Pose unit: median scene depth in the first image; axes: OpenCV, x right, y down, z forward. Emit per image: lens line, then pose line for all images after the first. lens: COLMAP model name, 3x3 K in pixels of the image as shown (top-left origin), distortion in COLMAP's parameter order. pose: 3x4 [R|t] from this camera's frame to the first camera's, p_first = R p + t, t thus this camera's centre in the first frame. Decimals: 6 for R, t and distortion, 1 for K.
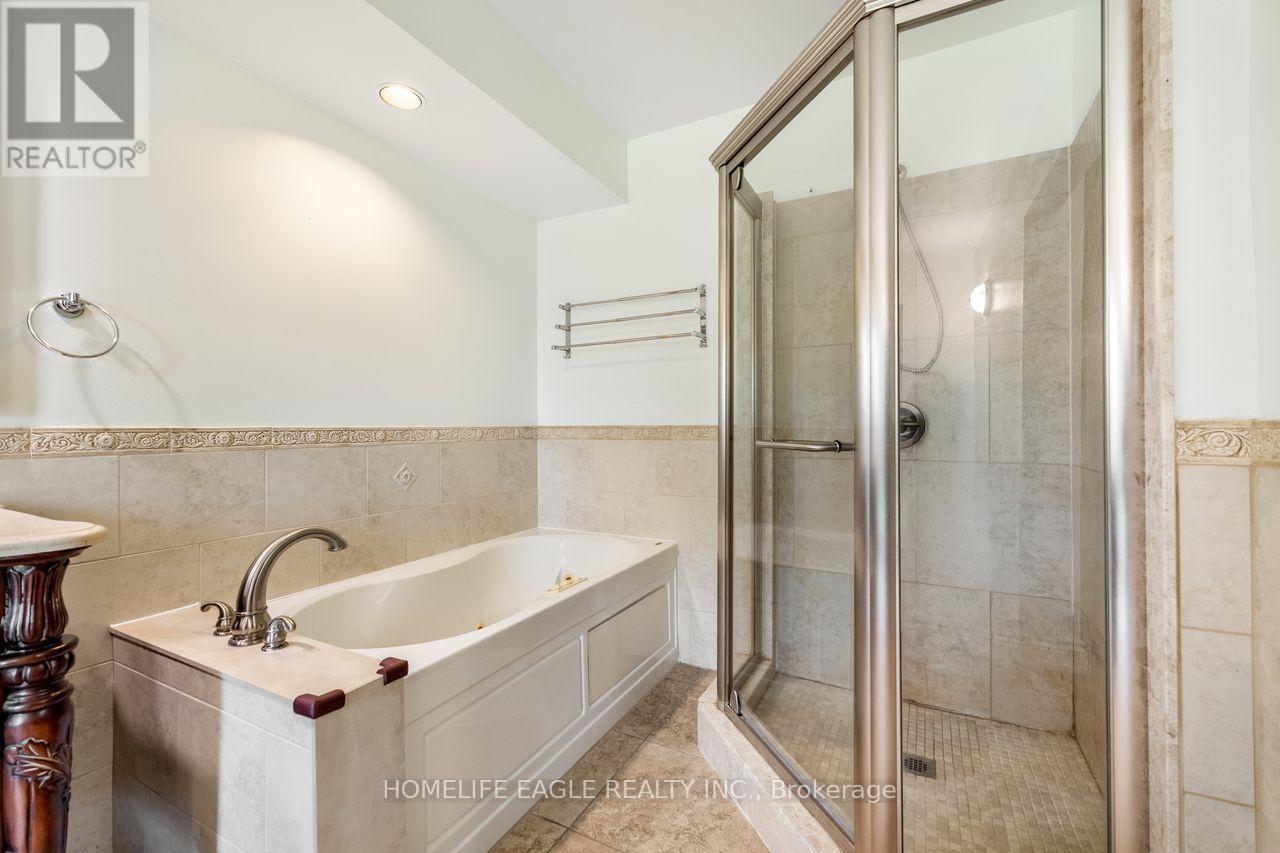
lens RADIAL K [[539.0, 0, 639.5], [0, 539.0, 425.2], [0, 0, 1]] dist [0.007238, -0.000077]
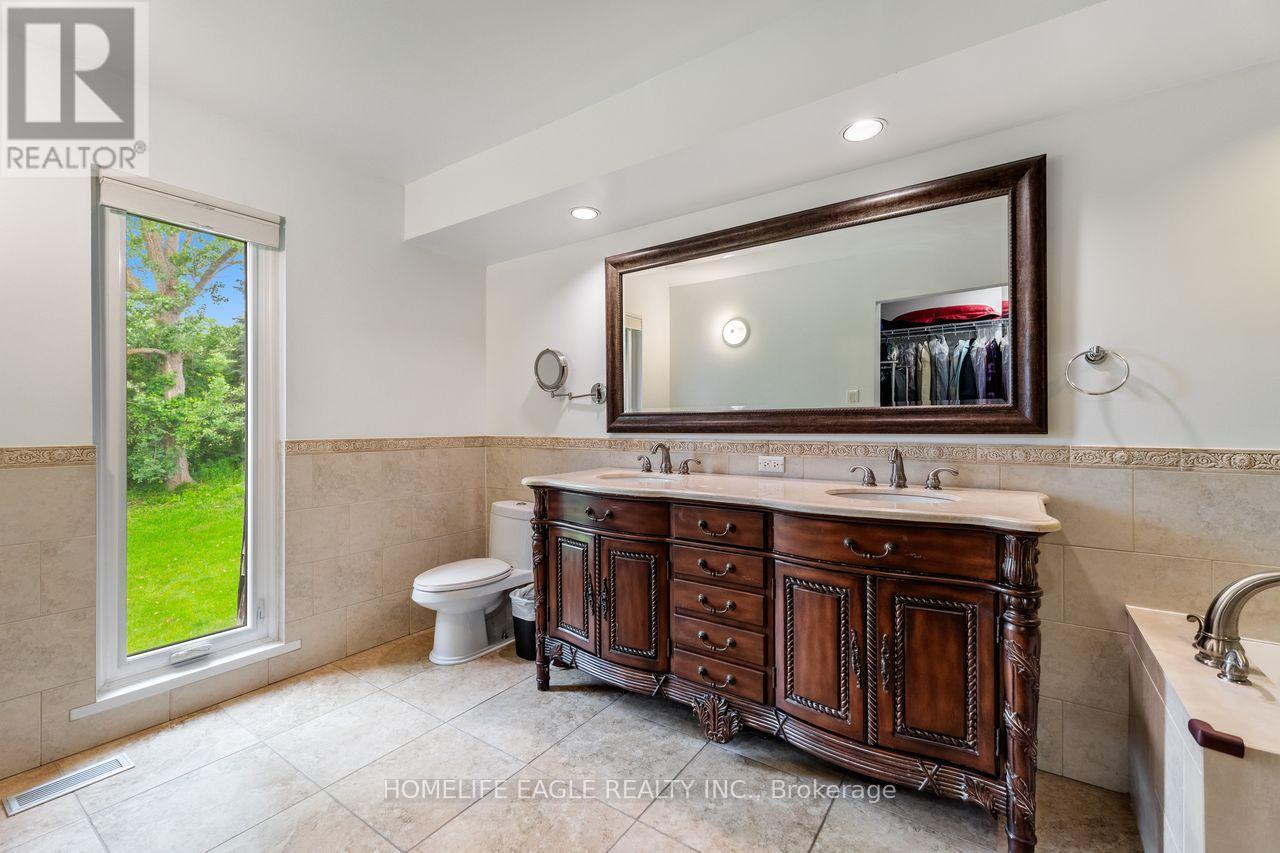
lens RADIAL K [[539.0, 0, 639.8], [0, 539.0, 422.2], [0, 0, 1]] dist [0.007238, -0.000077]
pose [[-0.119739, 0.004101, -0.992797, 0.414369], [0.003347, 0.999987, 0.003727, -0.063542], [0.992800, -0.002876, -0.119751, 0.041904]]
